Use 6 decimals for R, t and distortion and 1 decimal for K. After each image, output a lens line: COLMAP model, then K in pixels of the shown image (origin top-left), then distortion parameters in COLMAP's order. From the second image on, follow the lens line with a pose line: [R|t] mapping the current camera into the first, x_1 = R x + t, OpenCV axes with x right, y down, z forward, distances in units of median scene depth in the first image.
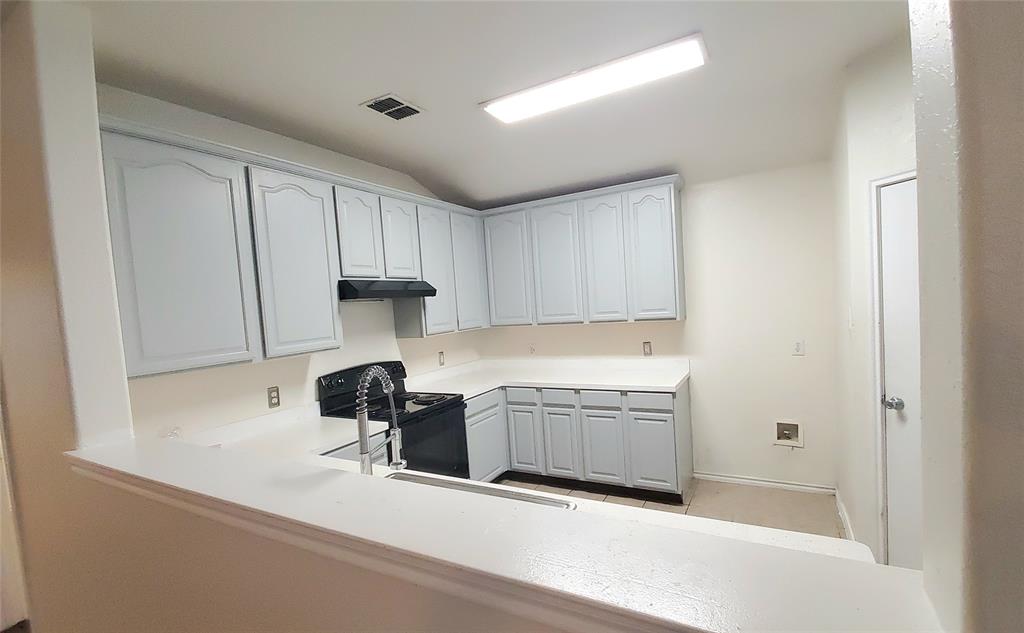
lens RADIAL K [[446.8, 0, 528.6], [0, 446.8, 326.9], [0, 0, 1]] dist [-0.000848, -0.001454]
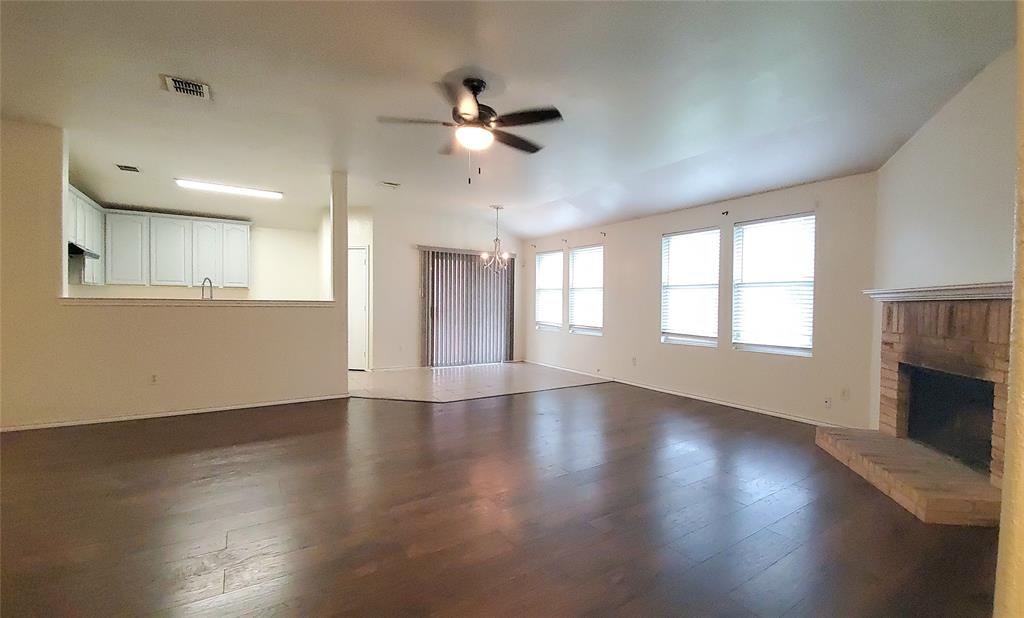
lens RADIAL K [[433.3, 0, 549.3], [0, 433.3, 316.6], [0, 0, 1]] dist [0.003448, -0.008792]
pose [[0.446950, 0.043859, 0.893483, -0.900435], [0.006904, 0.998598, -0.052473, 0.246153], [-0.894532, 0.029621, 0.446021, -1.250465]]
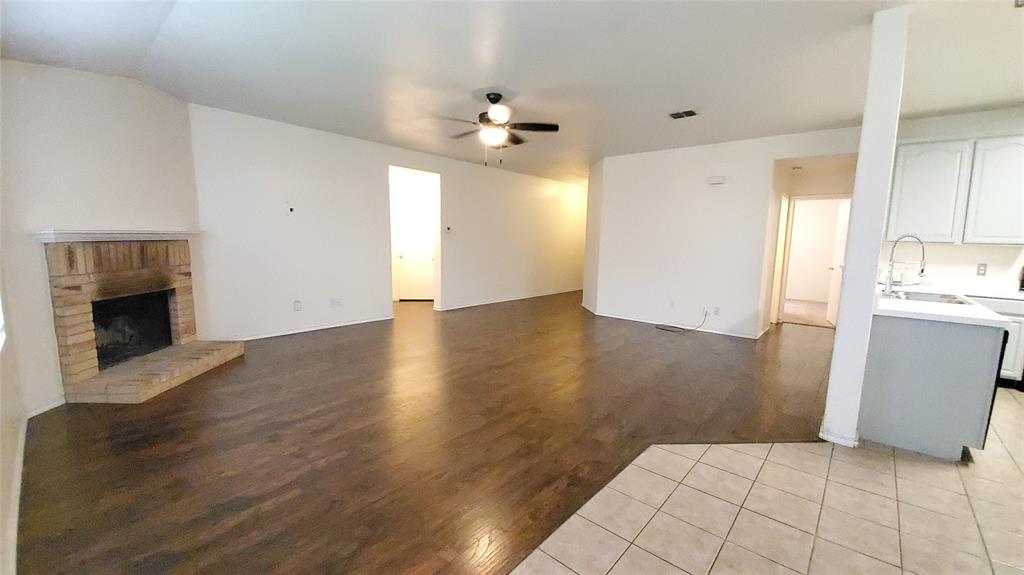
lens RADIAL K [[401.2, 0, 514.3], [0, 401.2, 292.5], [0, 0, 1]] dist [0.007501, -0.014061]
pose [[-0.223678, 0.188237, -0.956313, 1.063484], [-0.058384, 0.976823, 0.205930, 0.028590], [0.972913, 0.101895, -0.207503, -0.350396]]
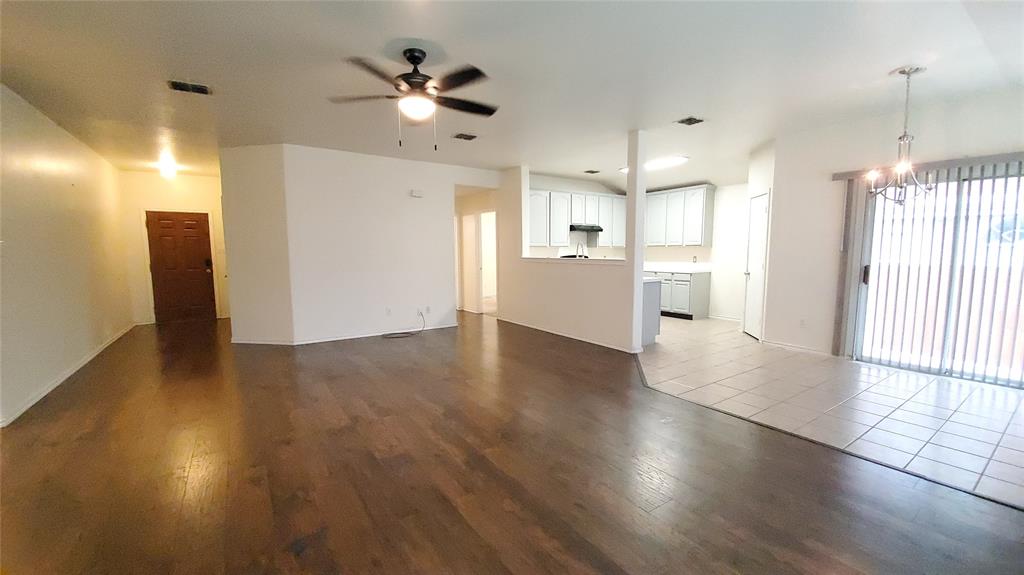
lens RADIAL K [[401.2, 0, 510.4], [0, 401.2, 293.8], [0, 0, 1]] dist [0.007501, -0.014061]
pose [[0.879777, 0.110554, -0.462353, 0.465554], [-0.078179, 0.992988, 0.088674, 0.132146], [0.468914, -0.041867, 0.882251, -1.412951]]
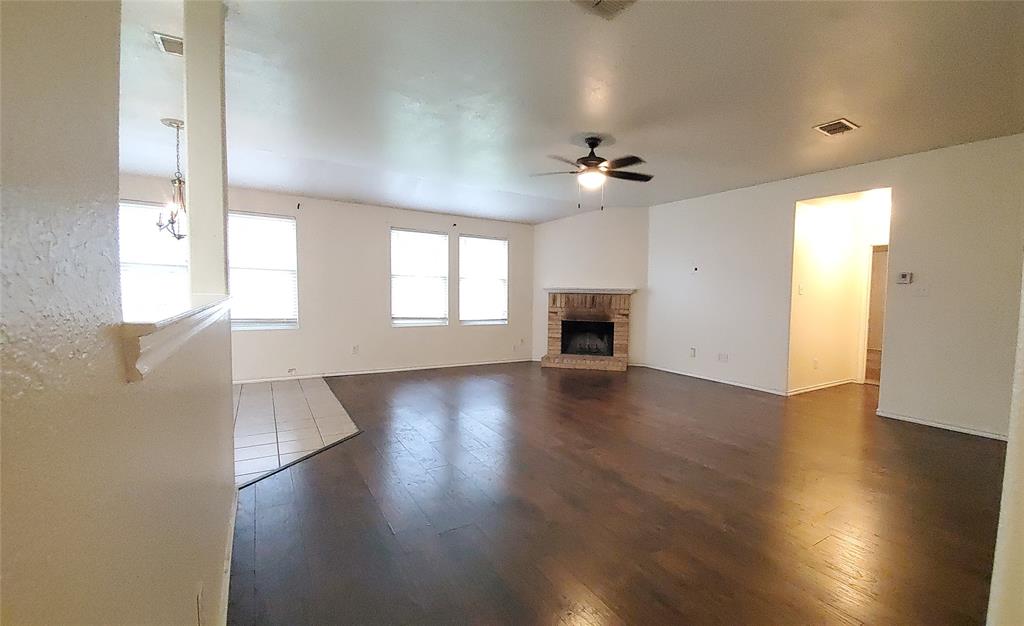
lens RADIAL K [[444.8, 0, 558.9], [0, 444.8, 317.3], [0, 0, 1]] dist [0.004672, -0.001610]
pose [[-0.883183, 0.020280, 0.468589, -0.690689], [0.060966, 0.995553, 0.071822, 0.121778], [-0.465049, 0.092000, -0.880492, 0.520862]]
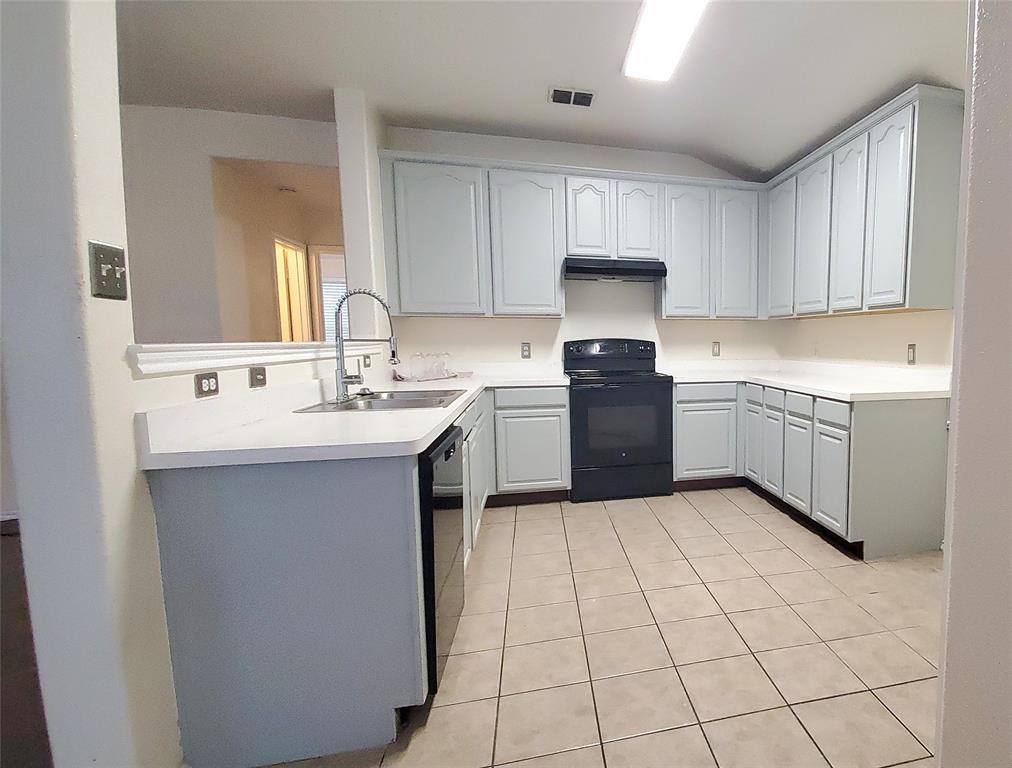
lens RADIAL K [[538.6, 0, 683.1], [0, 538.6, 392.4], [0, 0, 1]] dist [0.001909, -0.000827]
pose [[0.698385, 0.137035, -0.702481, 0.713215], [-0.087161, 0.990478, 0.106562, 0.057664], [0.710395, -0.013193, 0.703680, 0.176673]]
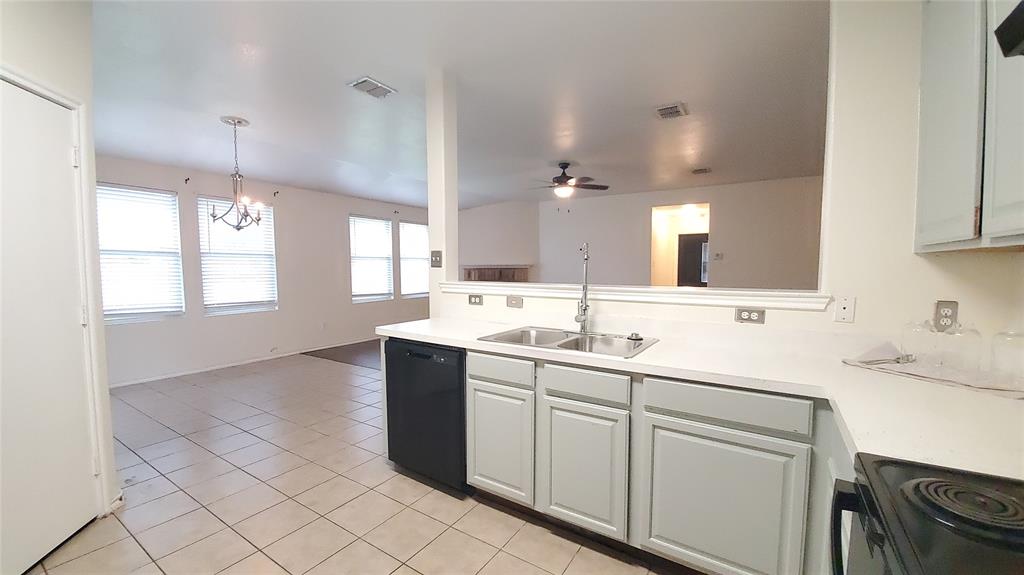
lens RADIAL K [[401.2, 0, 513.2], [0, 401.2, 291.3], [0, 0, 1]] dist [0.007501, -0.014061]
pose [[-0.994902, 0.060501, 0.080680, -0.067940], [0.069486, 0.991087, 0.113659, 0.031048], [-0.073084, 0.118686, -0.990239, 1.036250]]
